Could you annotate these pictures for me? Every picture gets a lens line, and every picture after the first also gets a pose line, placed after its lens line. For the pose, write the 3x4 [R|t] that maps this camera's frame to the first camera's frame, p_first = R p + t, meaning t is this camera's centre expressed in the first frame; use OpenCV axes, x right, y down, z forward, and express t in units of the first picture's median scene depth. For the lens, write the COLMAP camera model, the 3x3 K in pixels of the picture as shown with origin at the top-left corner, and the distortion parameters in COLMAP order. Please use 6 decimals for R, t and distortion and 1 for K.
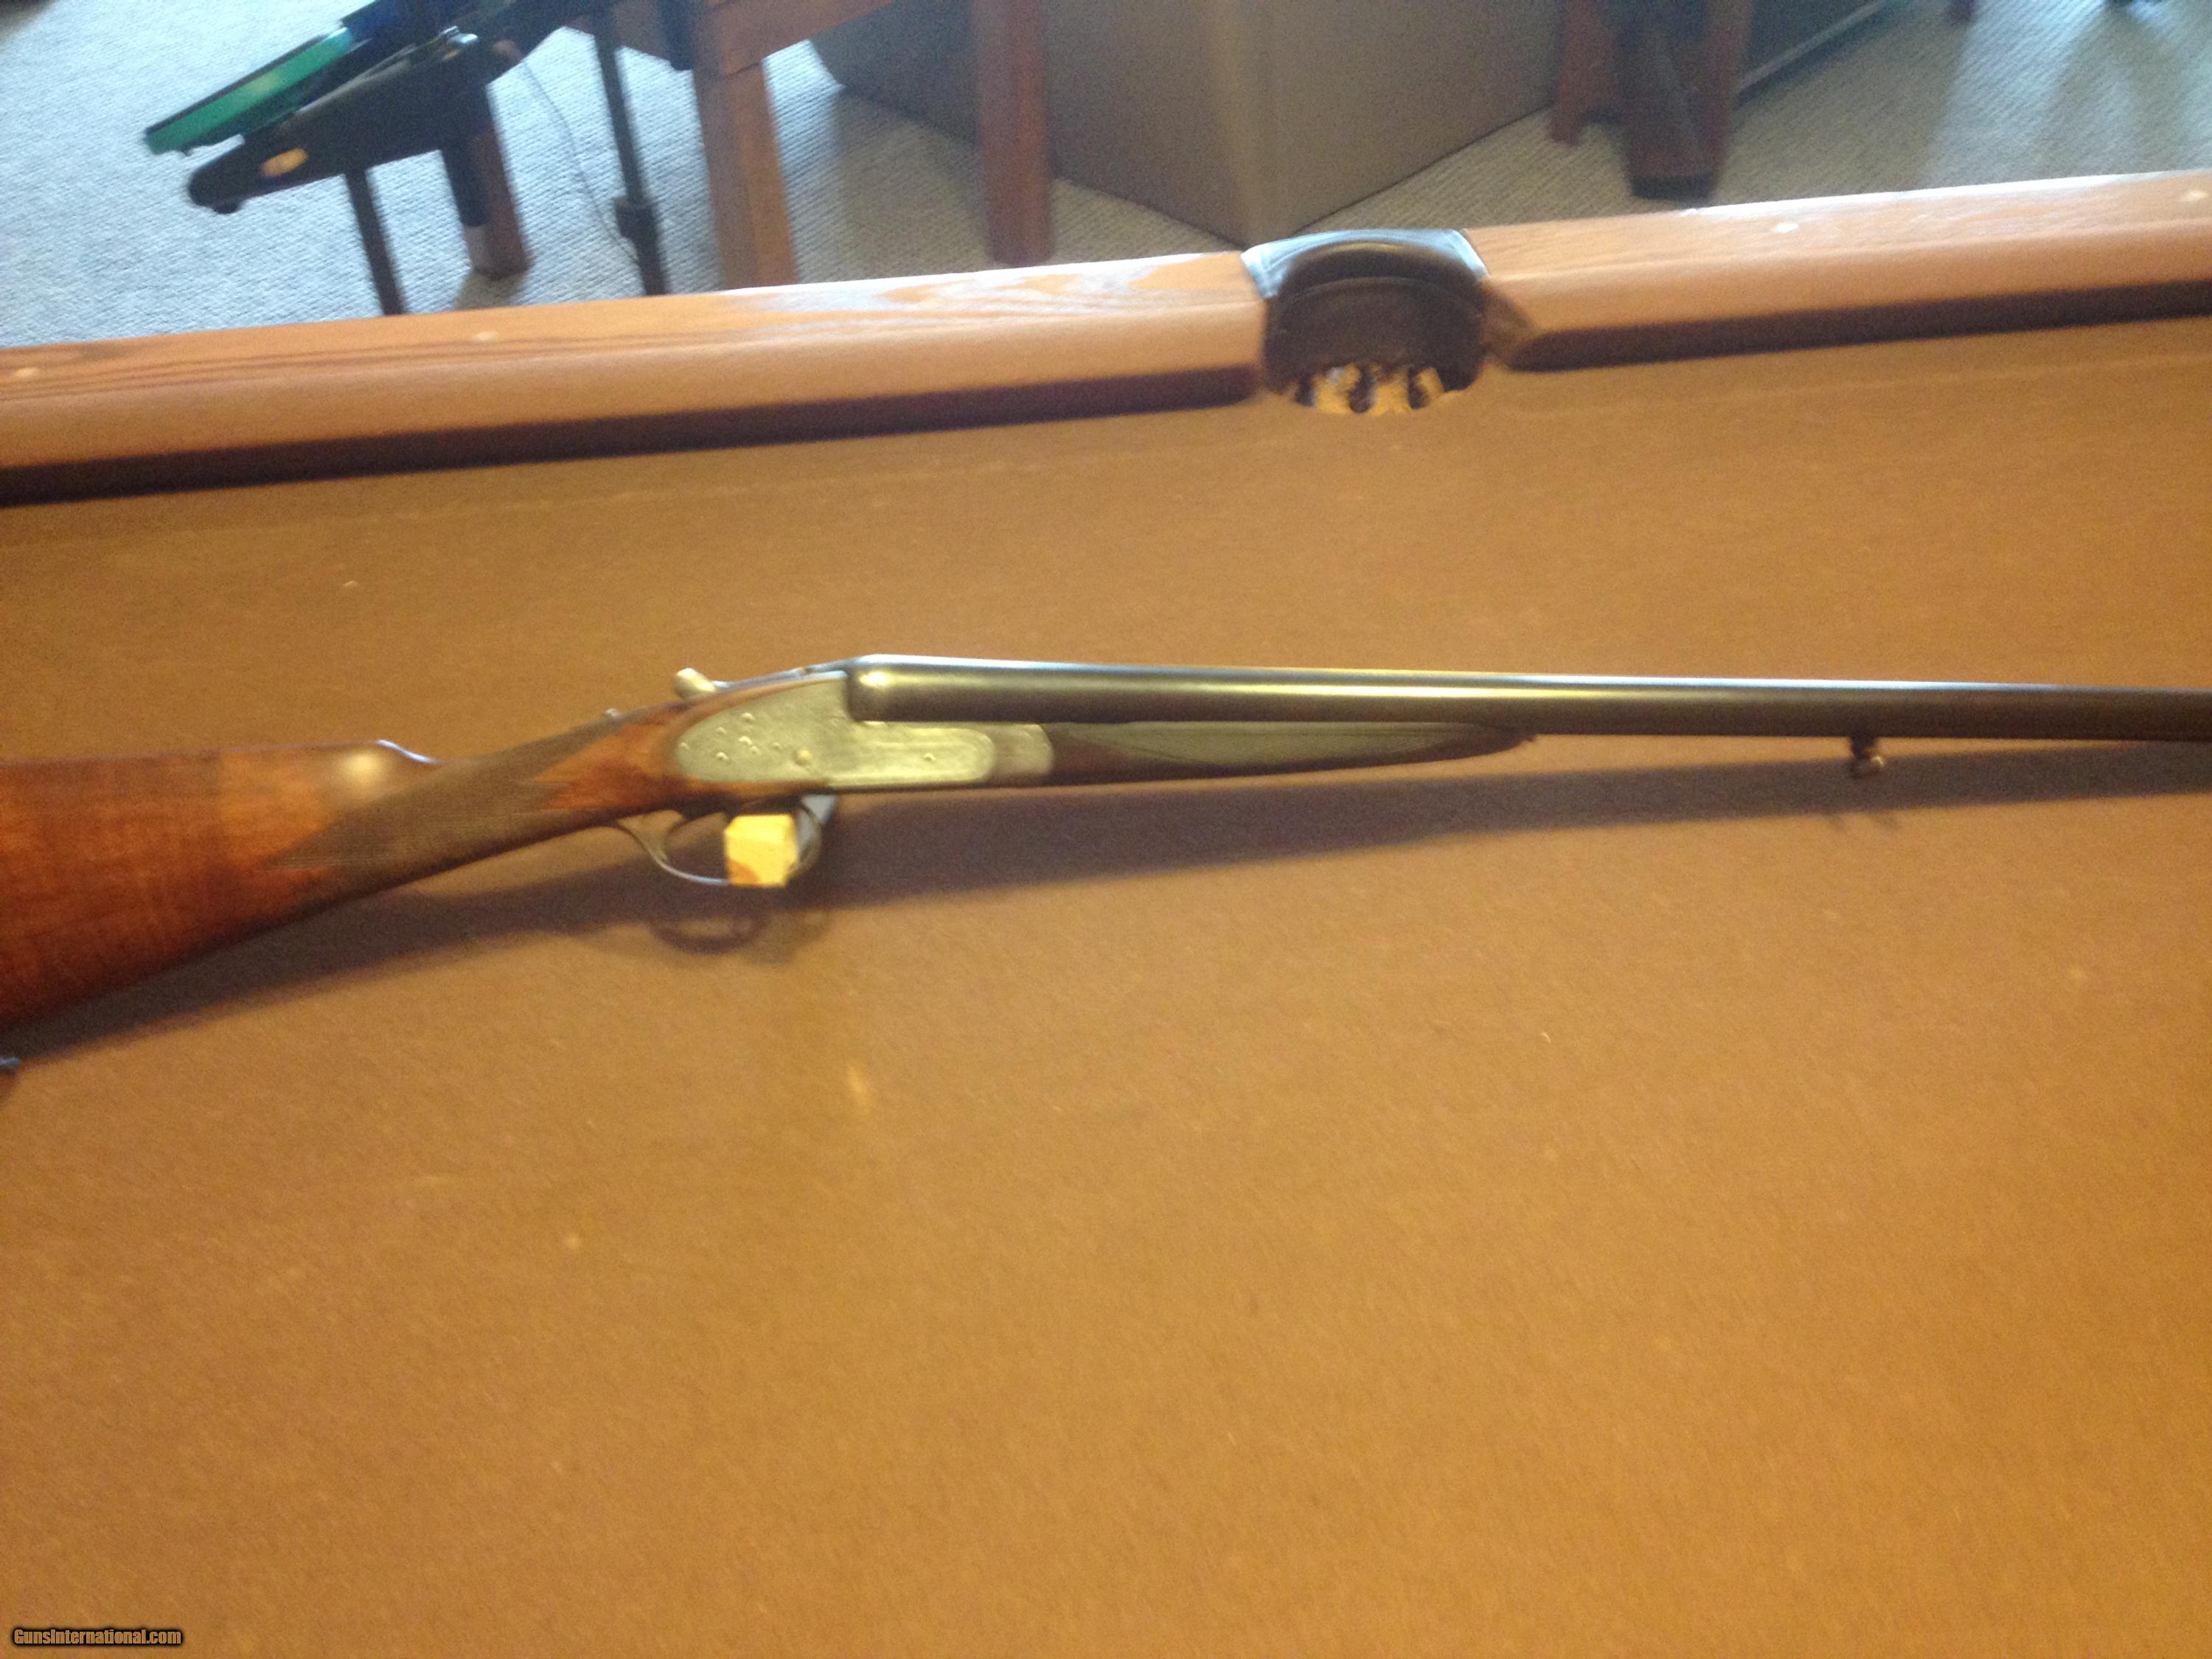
lens RADIAL K [[2141.3, 0, 1106.4], [0, 2141.3, 798.4], [0, 0, 1]] dist [0.125112, -0.253746]
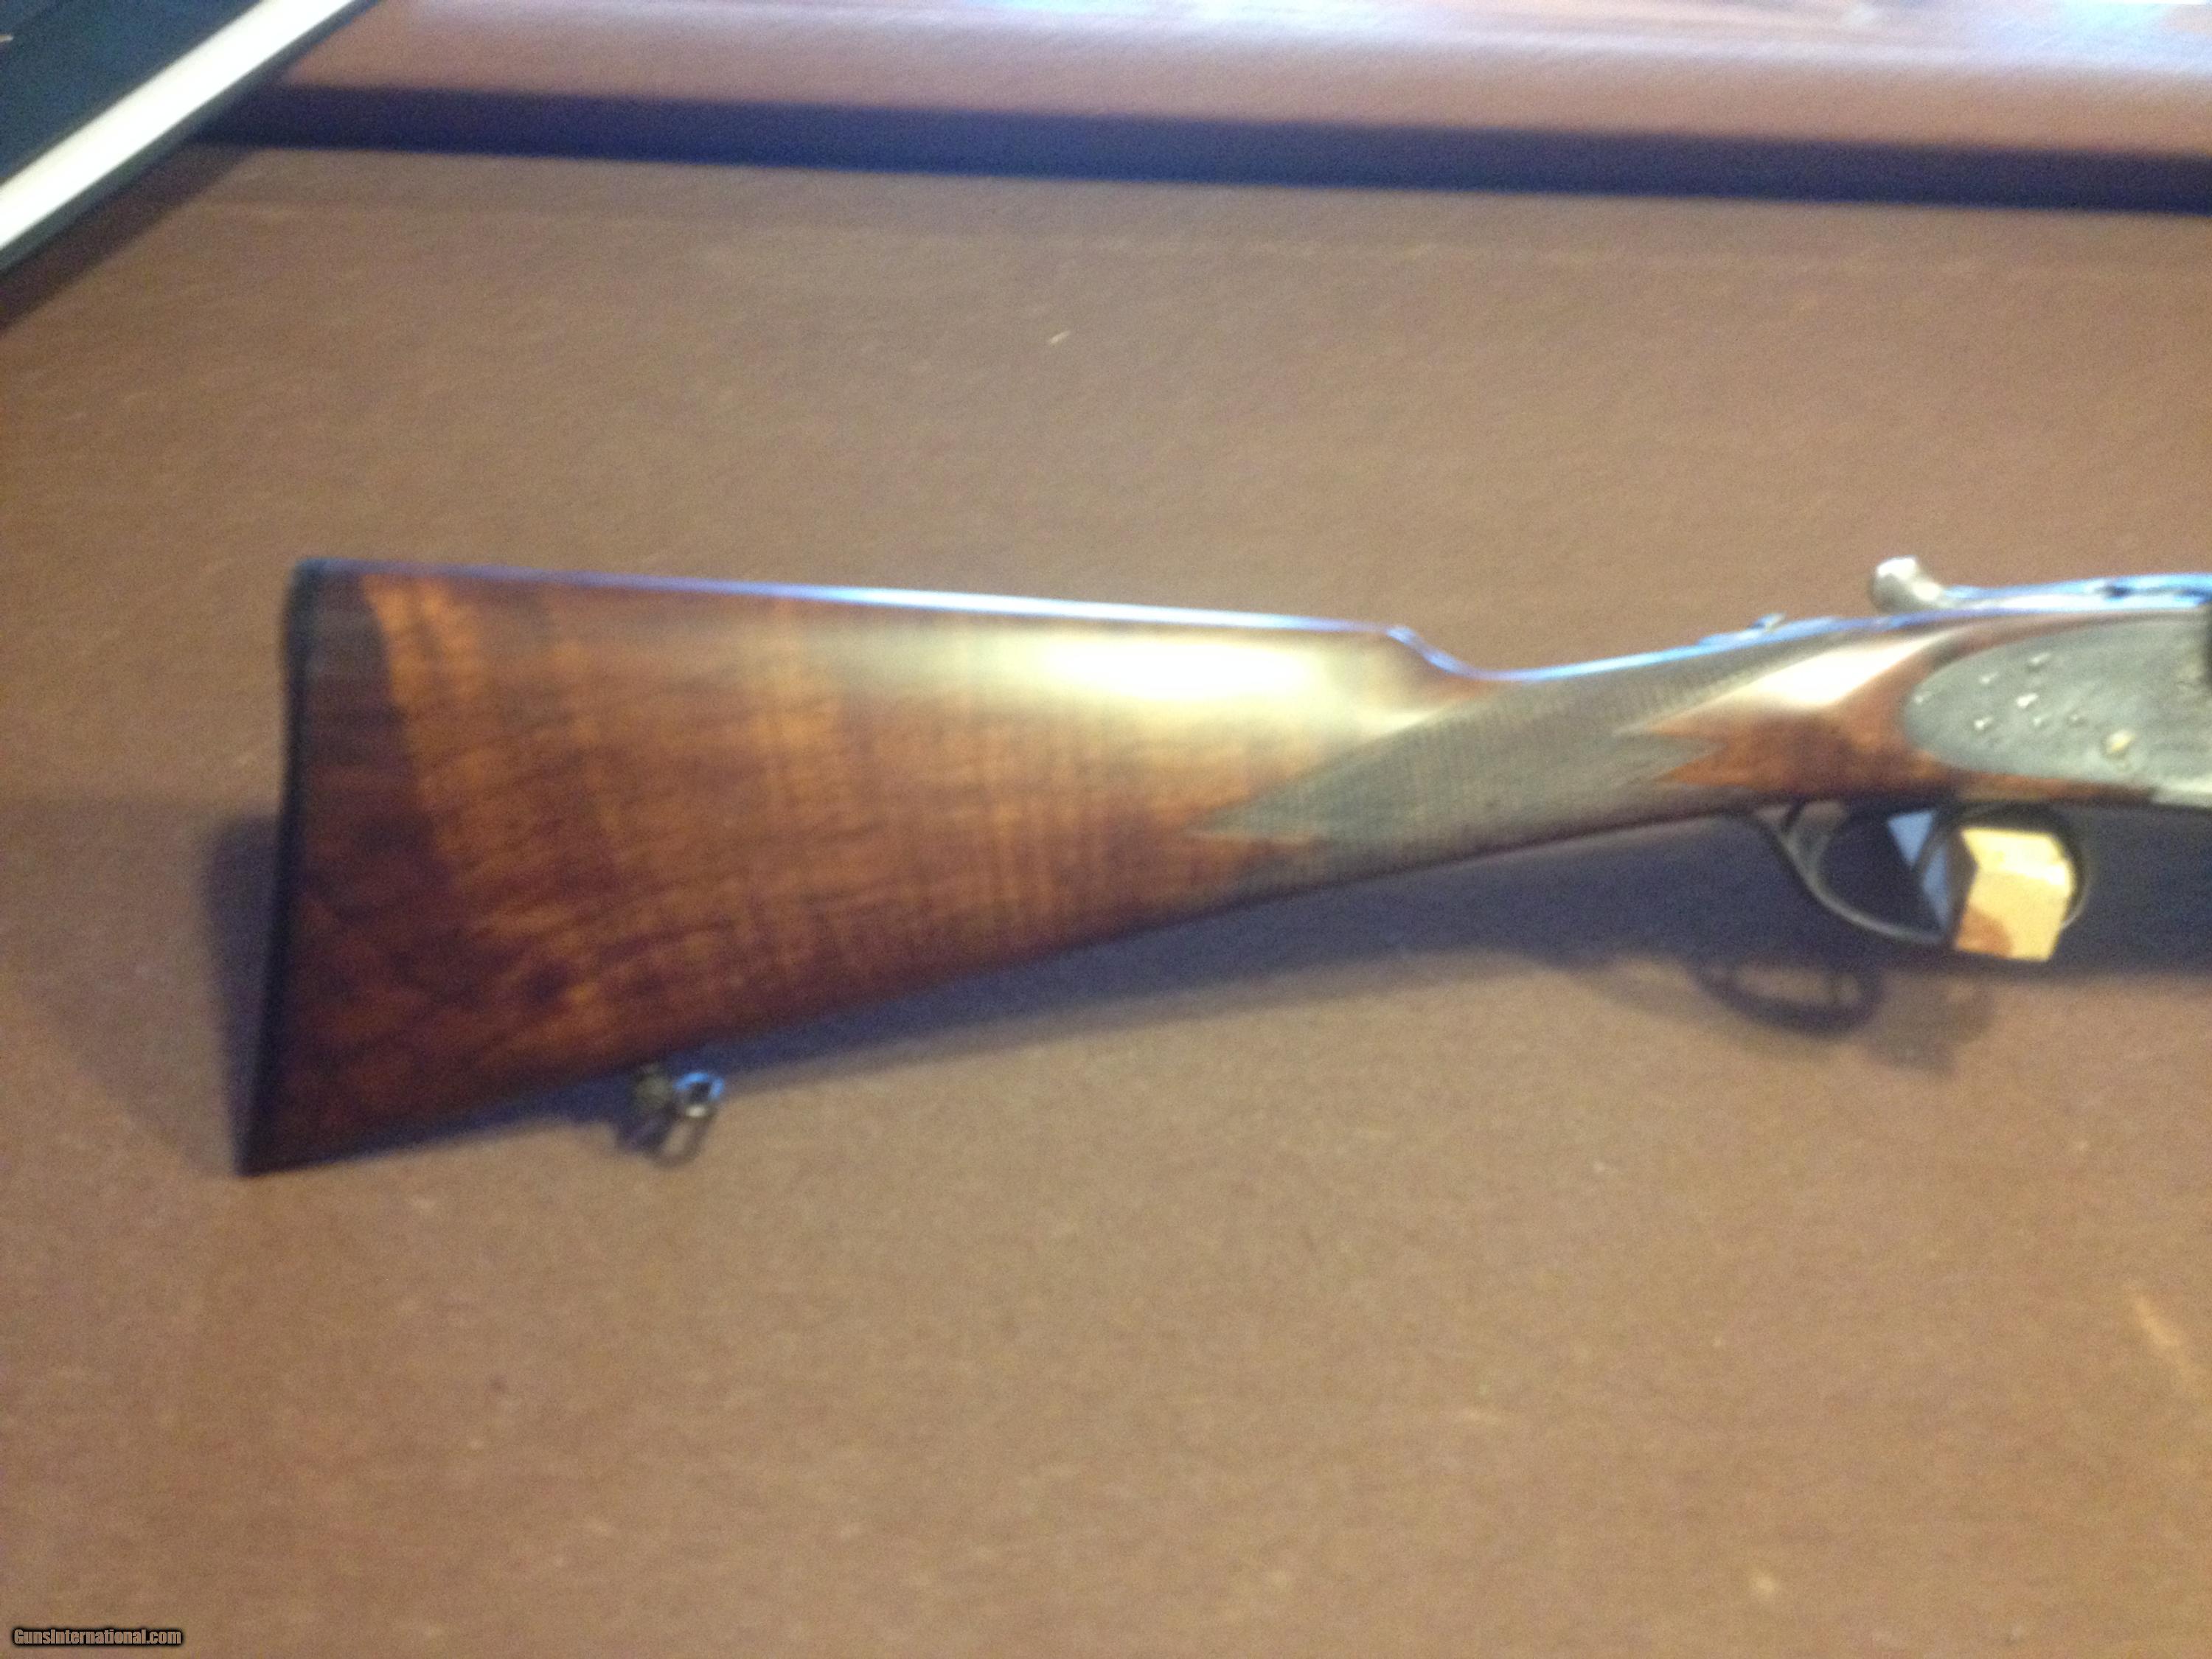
lens RADIAL K [[2192.3, 0, 1106.0], [0, 2192.3, 829.5], [0, 0, 1]] dist [0.209610, -0.687931]
pose [[0.991835, 0.125891, -0.020380, -0.392293], [-0.123512, 0.988038, 0.092337, -0.018051], [0.031761, -0.089066, 0.995519, 0.404059]]
